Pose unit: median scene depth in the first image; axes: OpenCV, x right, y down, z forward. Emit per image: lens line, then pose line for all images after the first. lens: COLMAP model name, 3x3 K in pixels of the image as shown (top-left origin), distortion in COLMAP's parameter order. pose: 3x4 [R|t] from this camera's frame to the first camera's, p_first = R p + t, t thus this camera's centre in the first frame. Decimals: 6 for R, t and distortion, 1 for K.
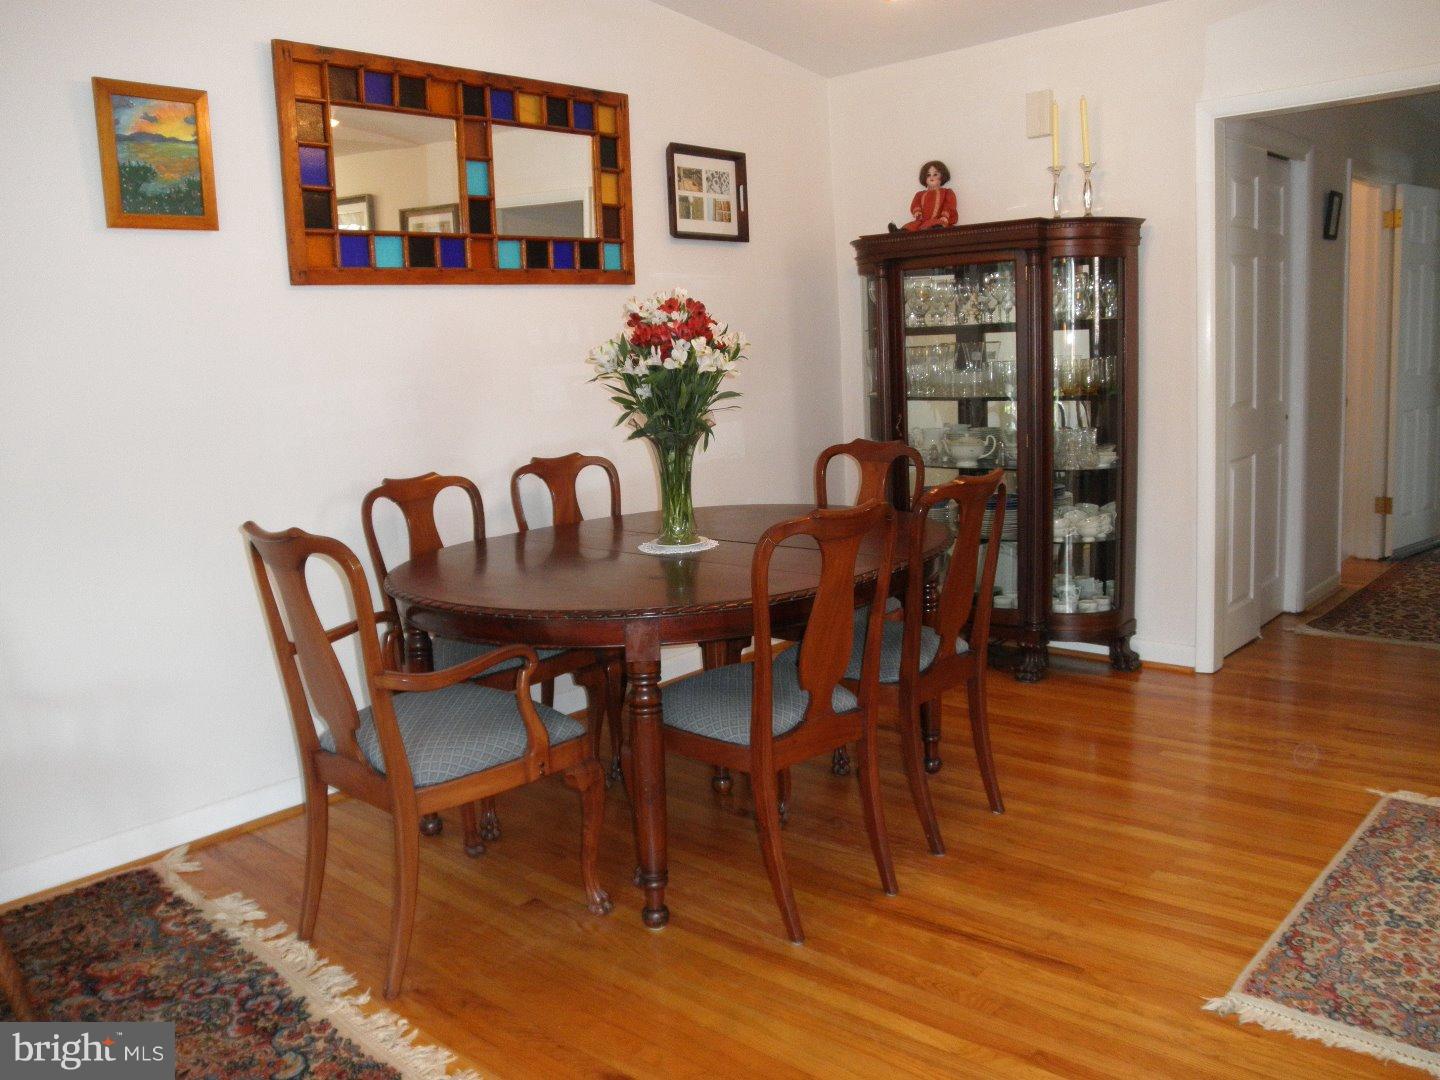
lens RADIAL K [[1179.7, 0, 722.8], [0, 1179.7, 545.3], [0, 0, 1]] dist [-0.132143, 0.117215]
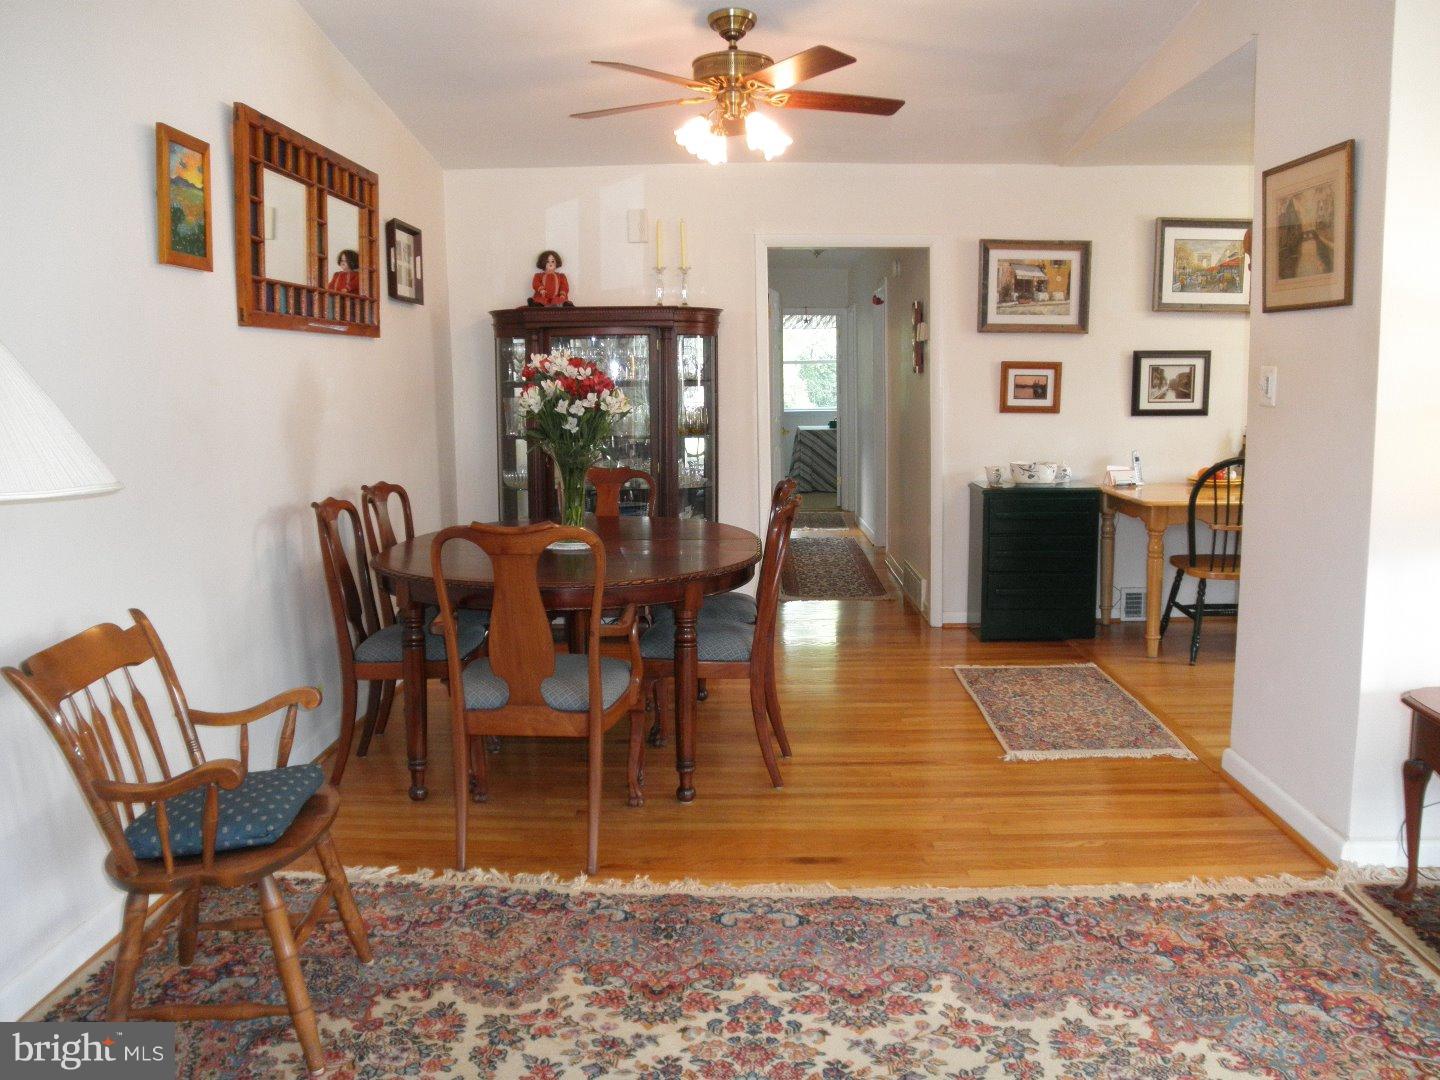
lens RADIAL K [[1179.7, 0, 722.8], [0, 1179.7, 545.3], [0, 0, 1]] dist [-0.132143, 0.117215]
pose [[0.759719, -0.052087, 0.648162, -0.815222], [0.080295, 0.996673, -0.014022, 0.035567], [-0.645275, 0.062697, 0.761373, -0.116047]]
